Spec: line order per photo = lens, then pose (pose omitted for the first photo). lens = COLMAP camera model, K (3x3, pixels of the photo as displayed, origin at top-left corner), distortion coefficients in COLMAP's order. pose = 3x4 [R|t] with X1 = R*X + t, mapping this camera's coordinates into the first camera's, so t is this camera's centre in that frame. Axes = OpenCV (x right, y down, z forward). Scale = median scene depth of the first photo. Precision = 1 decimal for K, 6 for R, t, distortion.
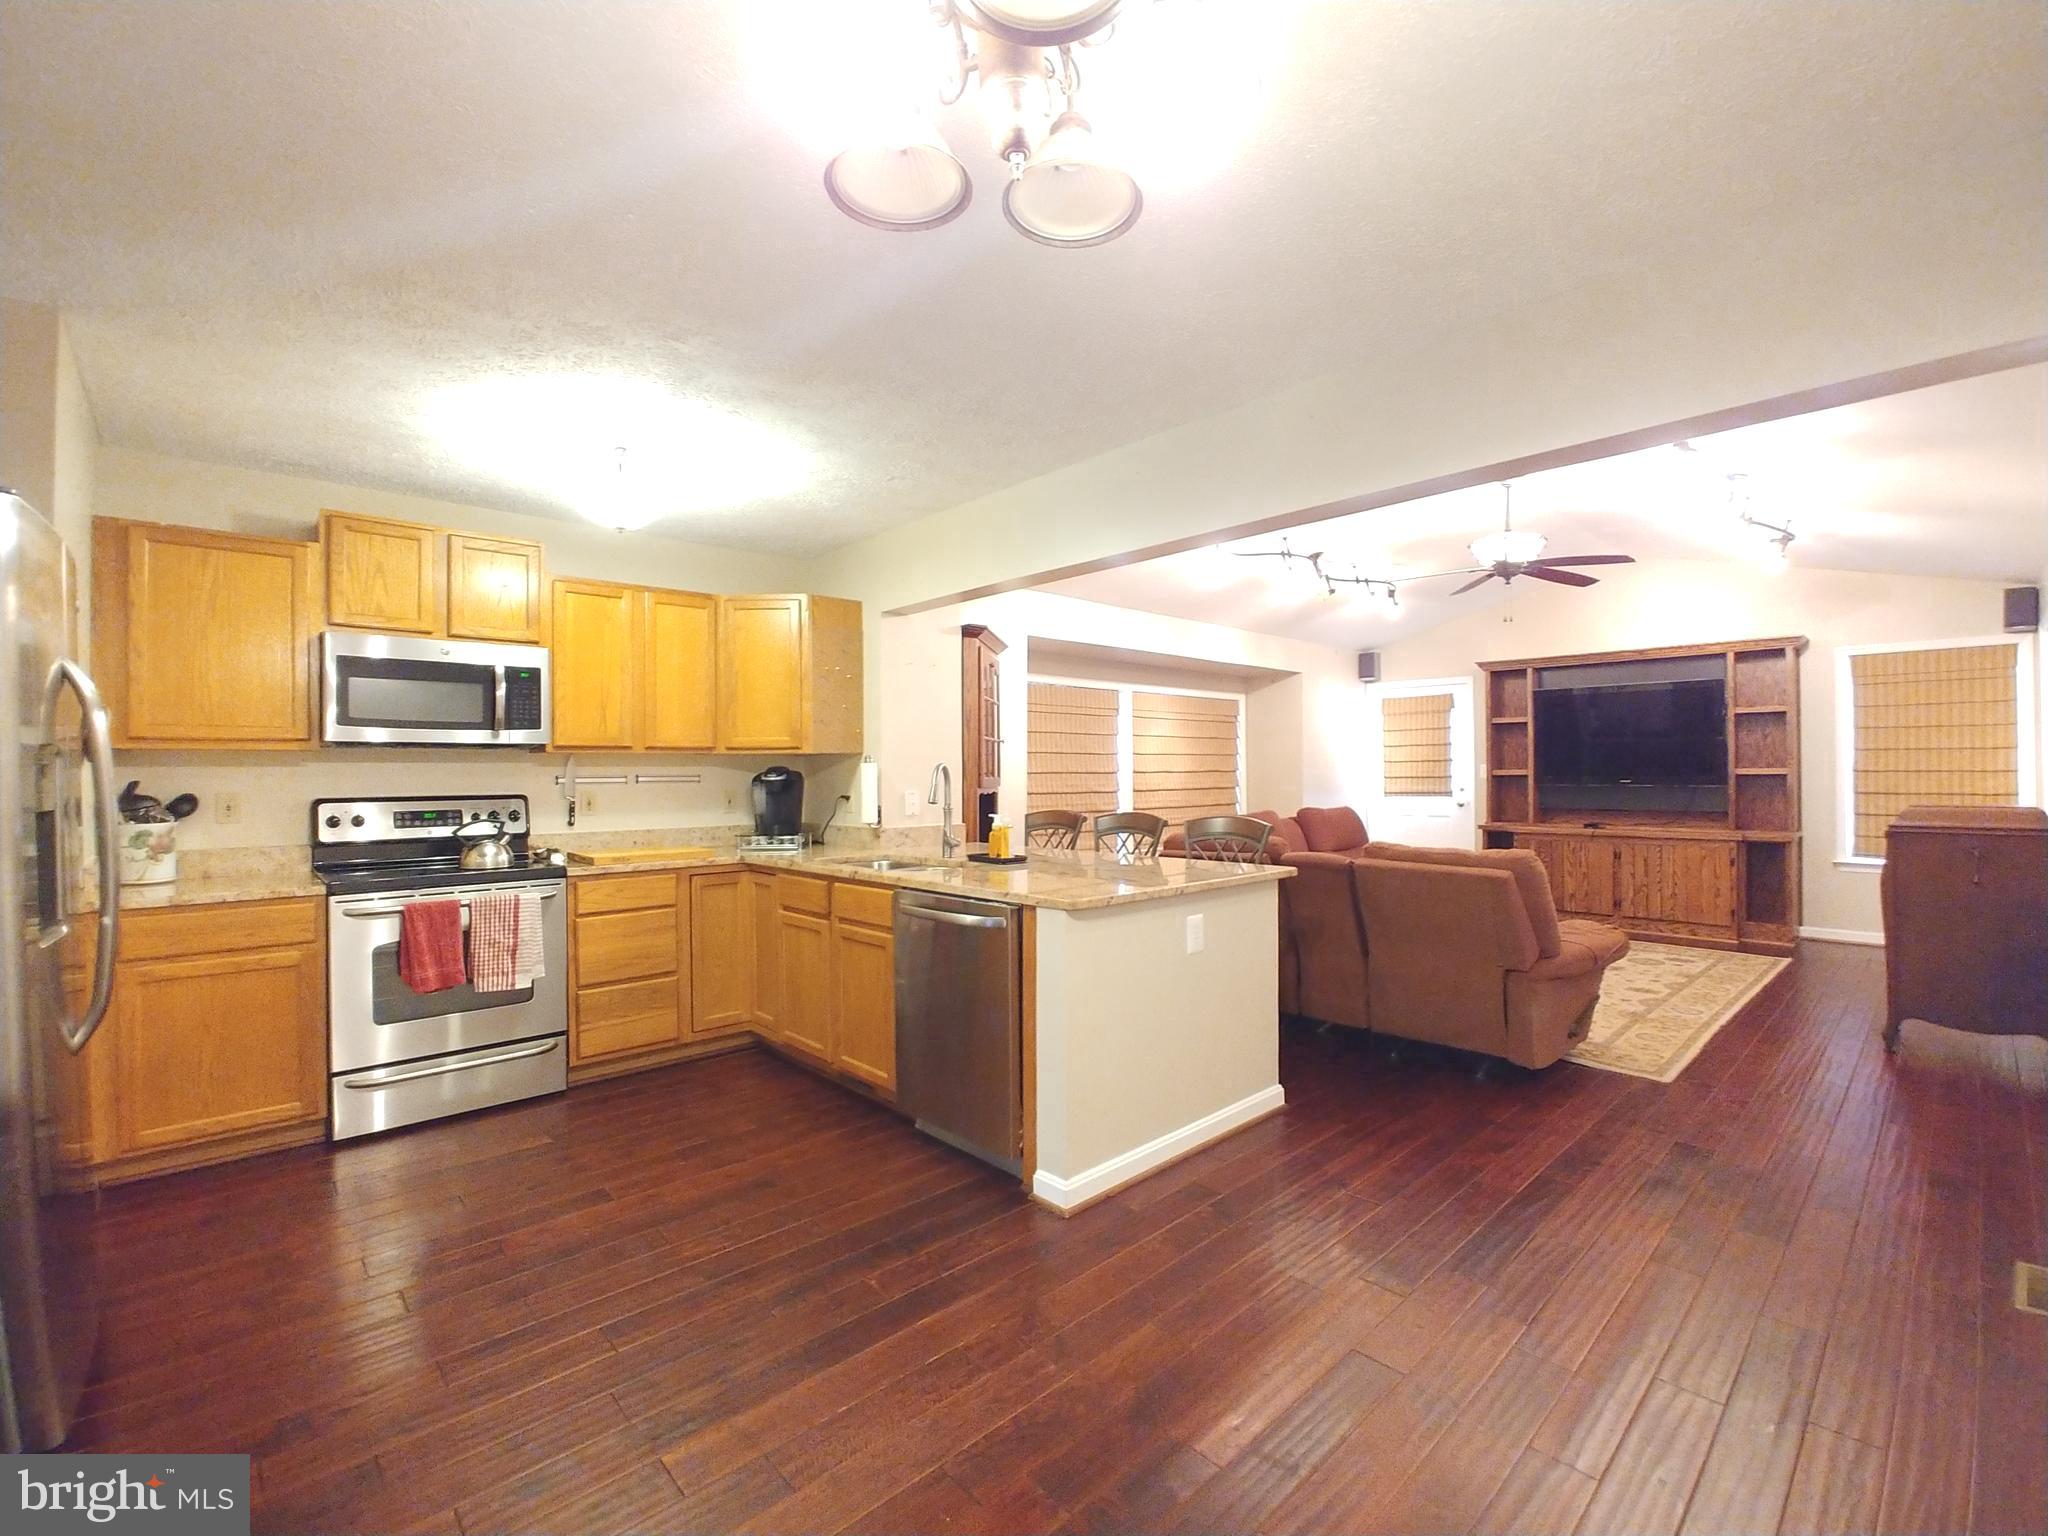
lens RADIAL K [[895.7, 0, 1039.9], [0, 895.7, 768.0], [0, 0, 1]] dist [-0.034611, 0.008363]
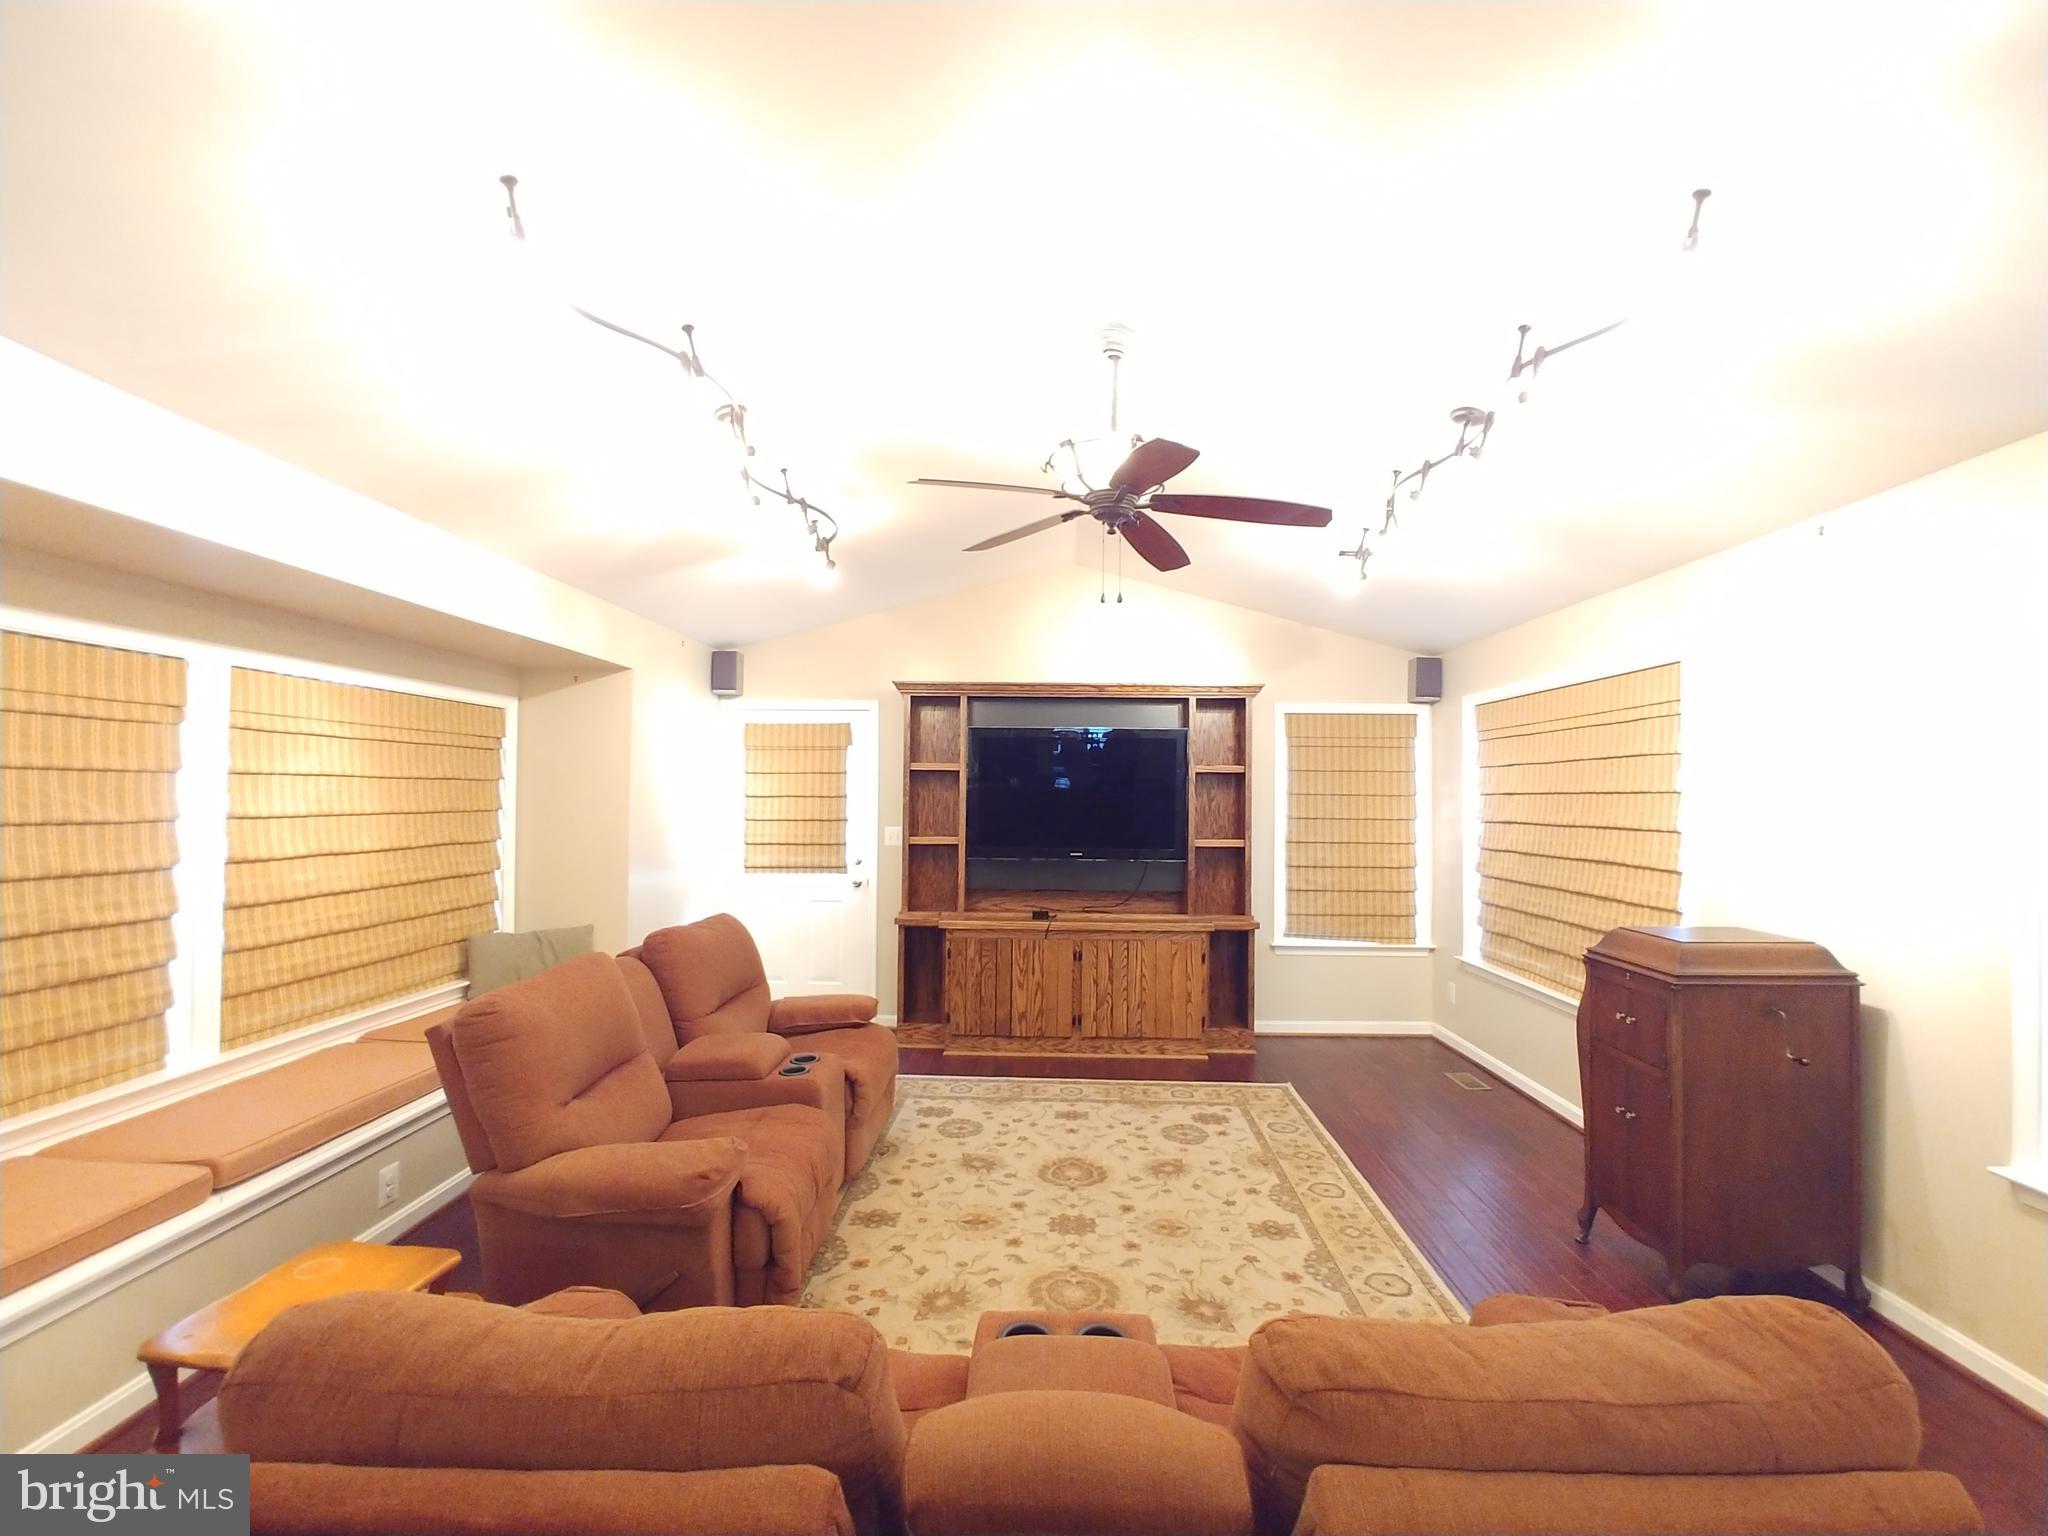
lens RADIAL K [[897.8, 0, 1031.4], [0, 897.8, 775.3], [0, 0, 1]] dist [-0.030486, 0.007465]
pose [[0.702504, 0.029649, 0.711062, 0.138134], [-0.016907, 0.999545, -0.024974, -0.057752], [-0.711479, 0.005522, 0.702686, 0.832563]]
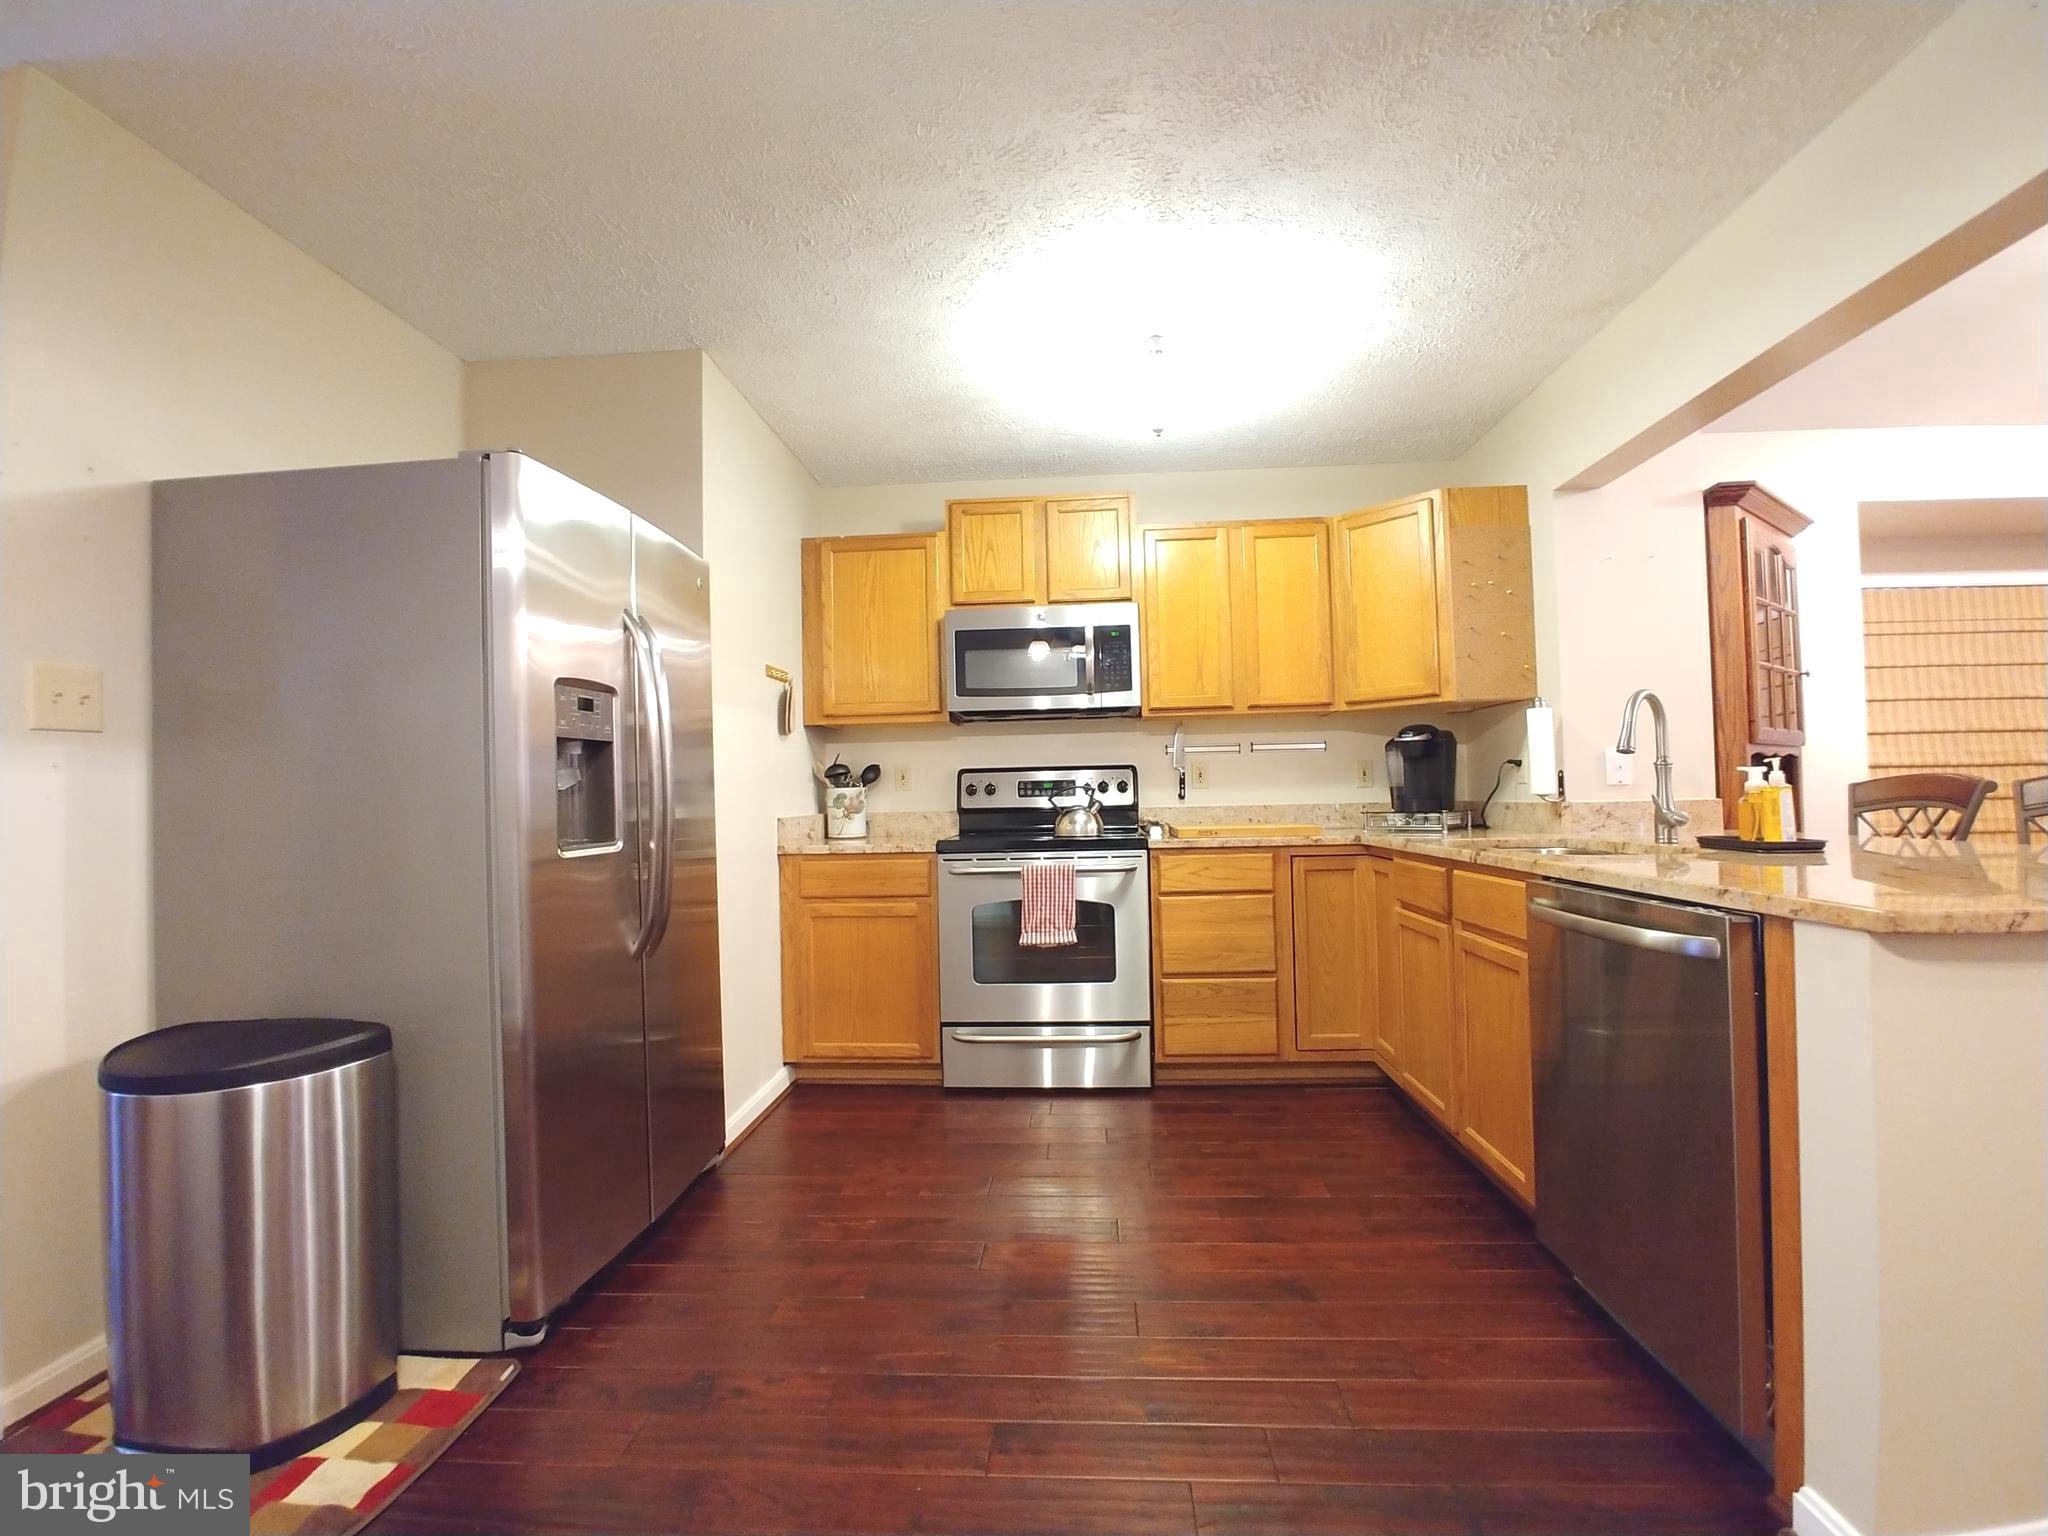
lens RADIAL K [[890.1, 0, 1030.8], [0, 890.1, 767.5], [0, 0, 1]] dist [-0.031192, 0.005664]
pose [[0.684197, -0.029775, -0.728689, 0.036990], [0.020290, 0.999557, -0.021791, 0.049402], [0.729015, 0.000124, 0.684498, 0.254947]]
